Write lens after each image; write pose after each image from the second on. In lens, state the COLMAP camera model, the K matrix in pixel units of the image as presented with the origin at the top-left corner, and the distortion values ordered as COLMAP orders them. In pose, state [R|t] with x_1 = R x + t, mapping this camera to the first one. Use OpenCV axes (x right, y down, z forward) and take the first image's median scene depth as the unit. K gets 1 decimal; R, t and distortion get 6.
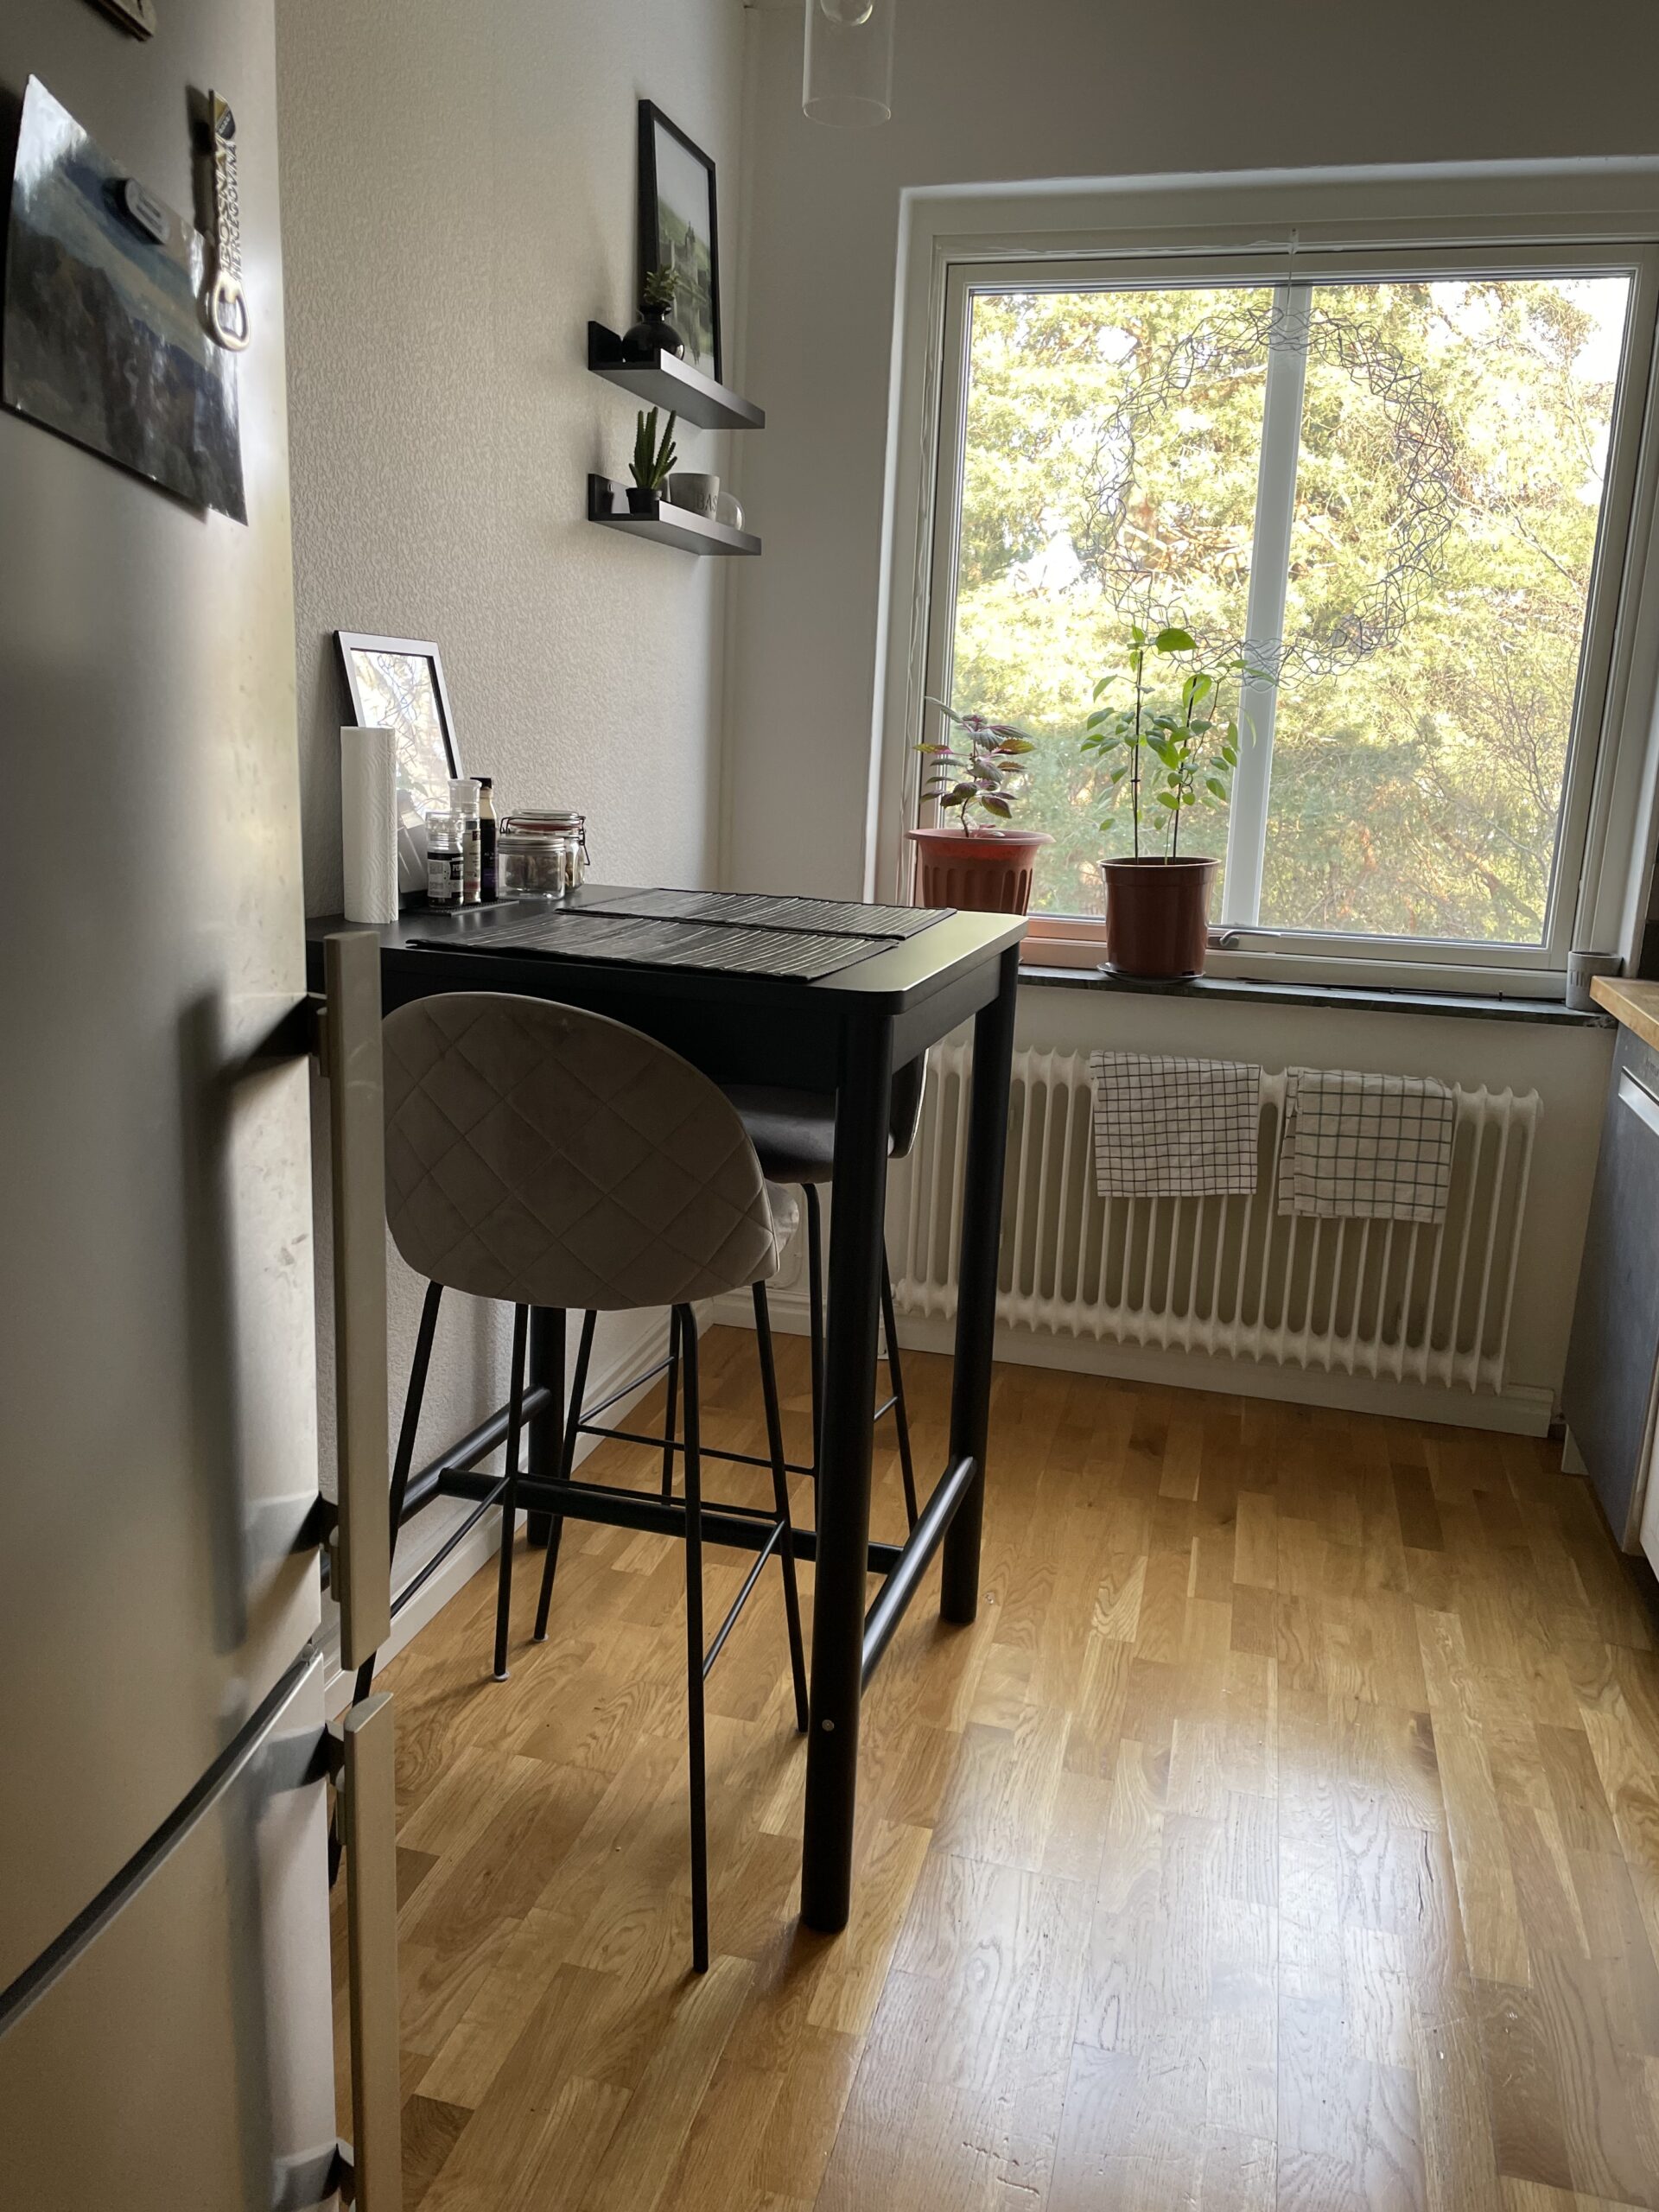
lens RADIAL K [[1678.4, 0, 829.5], [0, 1678.4, 1106.9], [0, 0, 1]] dist [-0.000443, 0.000039]
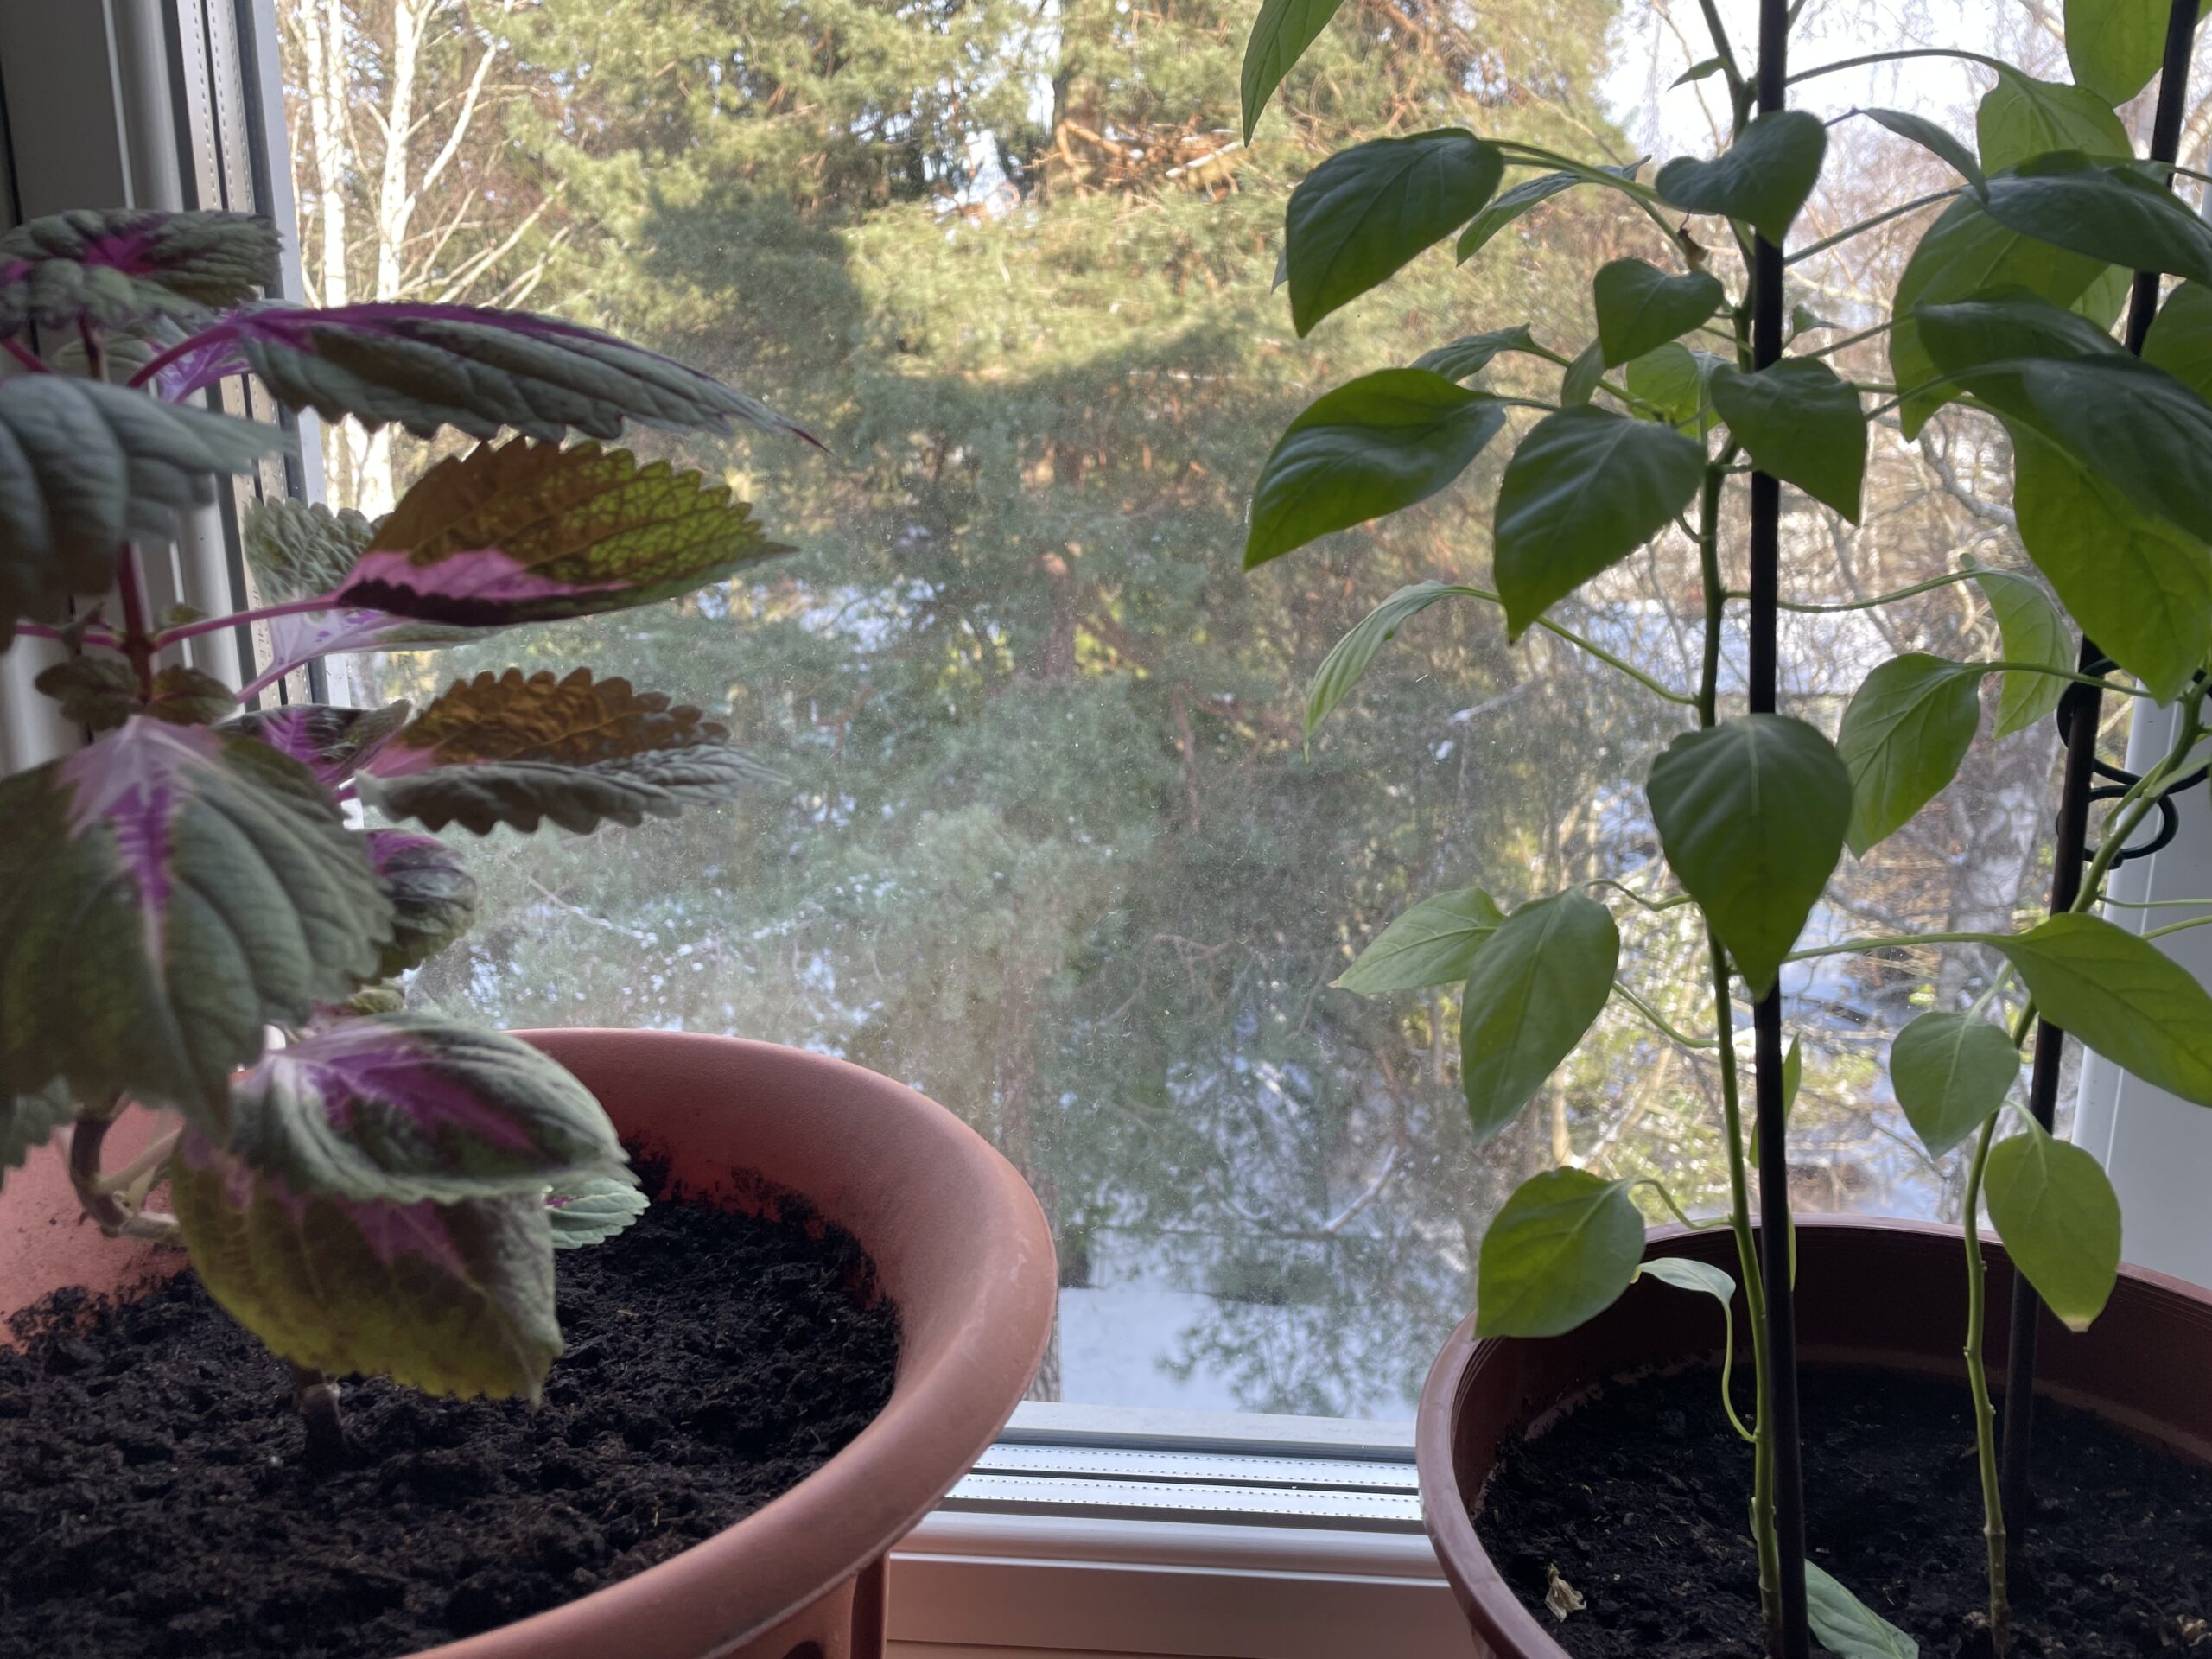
lens RADIAL K [[1678.4, 0, 1106.8], [0, 1678.4, 824.9], [0, 0, 1]] dist [-0.000443, 0.000039]
pose [[0.980922, -0.081314, 0.176579, 0.028976], [0.075199, 0.996323, 0.041060, -0.050471], [-0.179268, -0.026998, 0.983430, 0.217709]]
